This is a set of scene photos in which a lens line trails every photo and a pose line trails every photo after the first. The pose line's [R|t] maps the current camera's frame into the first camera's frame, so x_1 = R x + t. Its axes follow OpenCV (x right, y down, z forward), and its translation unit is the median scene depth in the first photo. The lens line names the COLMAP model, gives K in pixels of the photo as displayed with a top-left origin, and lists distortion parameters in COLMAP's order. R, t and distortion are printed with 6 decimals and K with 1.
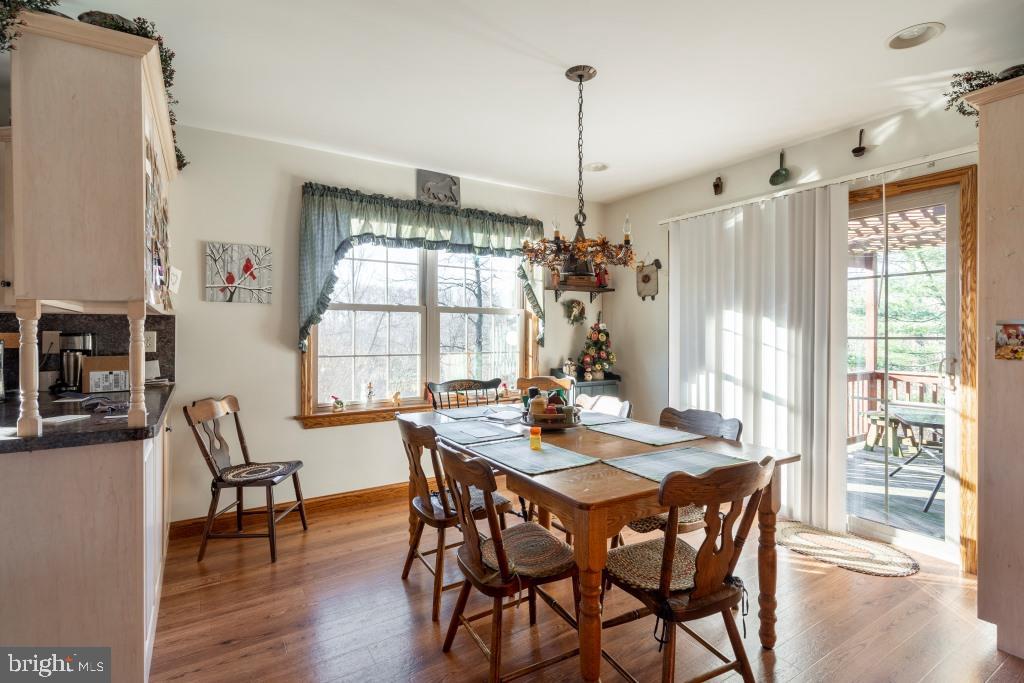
lens RADIAL K [[490.9, 0, 512.3], [0, 490.9, 331.9], [0, 0, 1]] dist [0.003180, 0.001542]
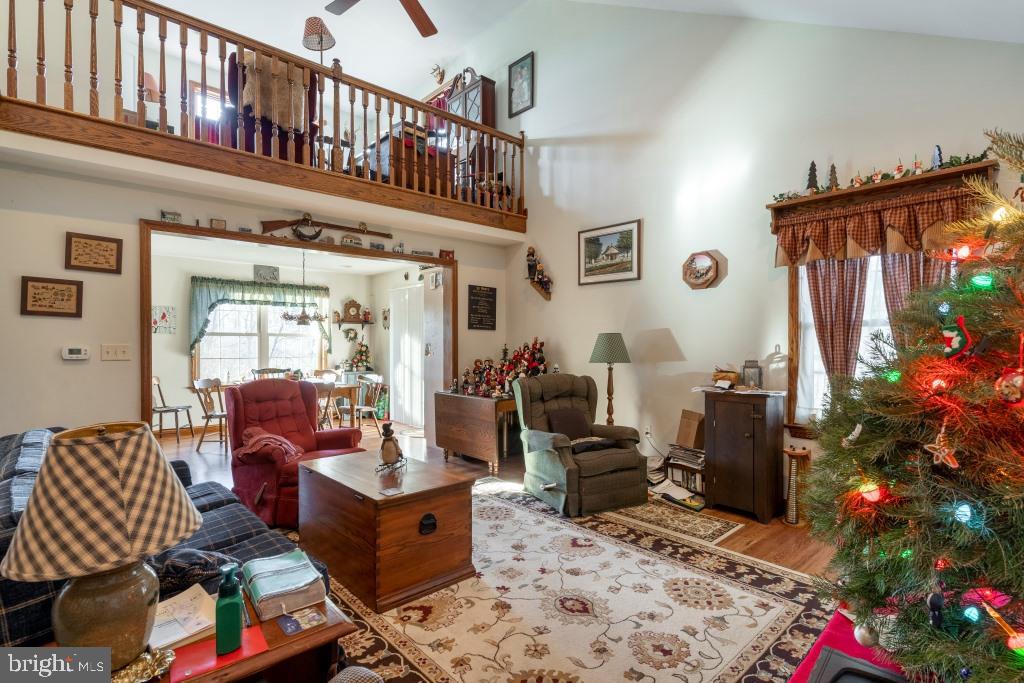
lens RADIAL K [[490.9, 0, 508.7], [0, 490.9, 345.4], [0, 0, 1]] dist [0.003180, 0.001542]
pose [[0.982796, -0.002880, 0.184670, 0.457112], [0.001803, 0.999980, 0.005996, -0.013957], [-0.184684, -0.005560, 0.982782, -1.163070]]
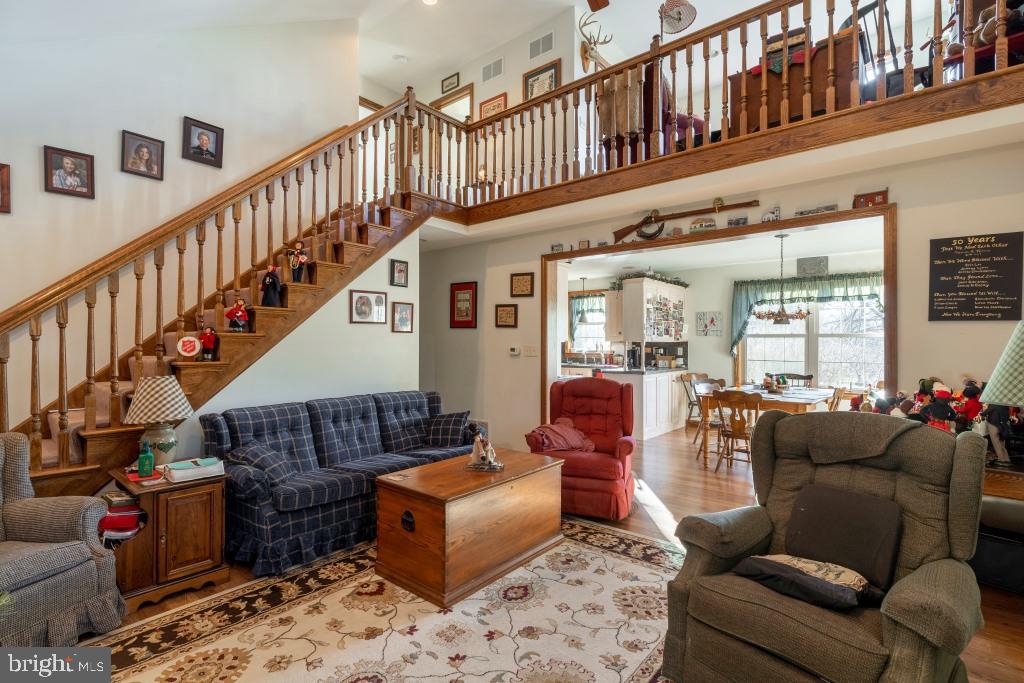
lens RADIAL K [[490.9, 0, 526.9], [0, 490.9, 341.4], [0, 0, 1]] dist [0.003180, 0.001542]
pose [[0.331897, -0.002670, -0.943312, 1.194314], [-0.003201, 0.999987, -0.003957, -0.016823], [0.943310, 0.004333, 0.331884, -0.545561]]
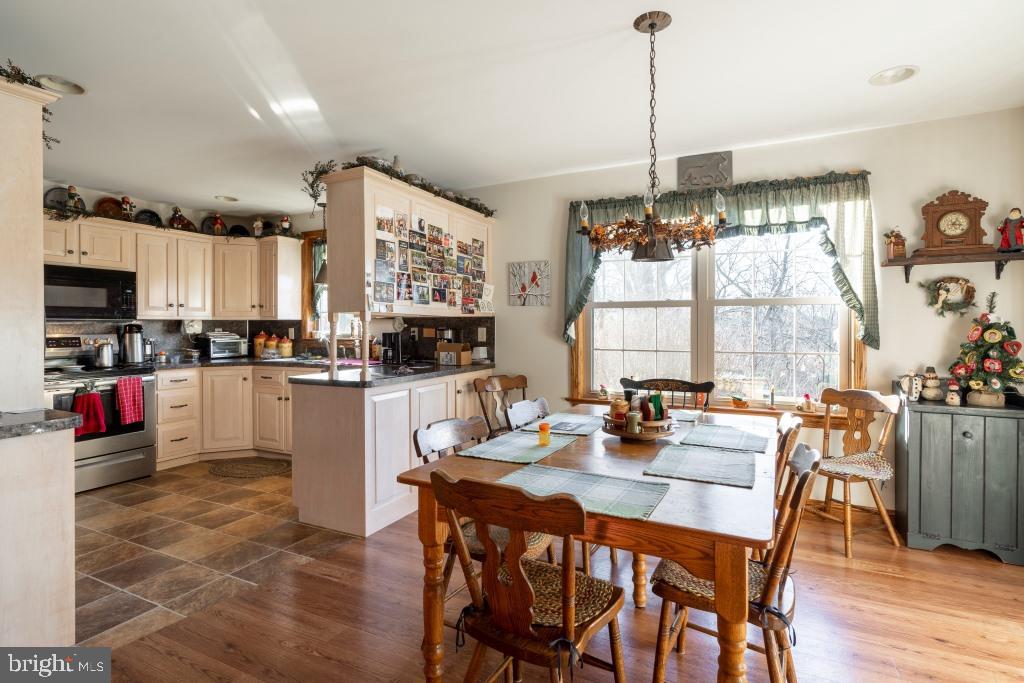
lens RADIAL K [[490.9, 0, 519.5], [0, 490.9, 322.3], [0, 0, 1]] dist [0.003180, 0.001542]
pose [[0.535099, -0.008993, -0.844741, 0.453967], [0.003690, 0.999959, -0.008307, -0.003505], [0.844781, 0.001328, 0.535111, 0.226254]]
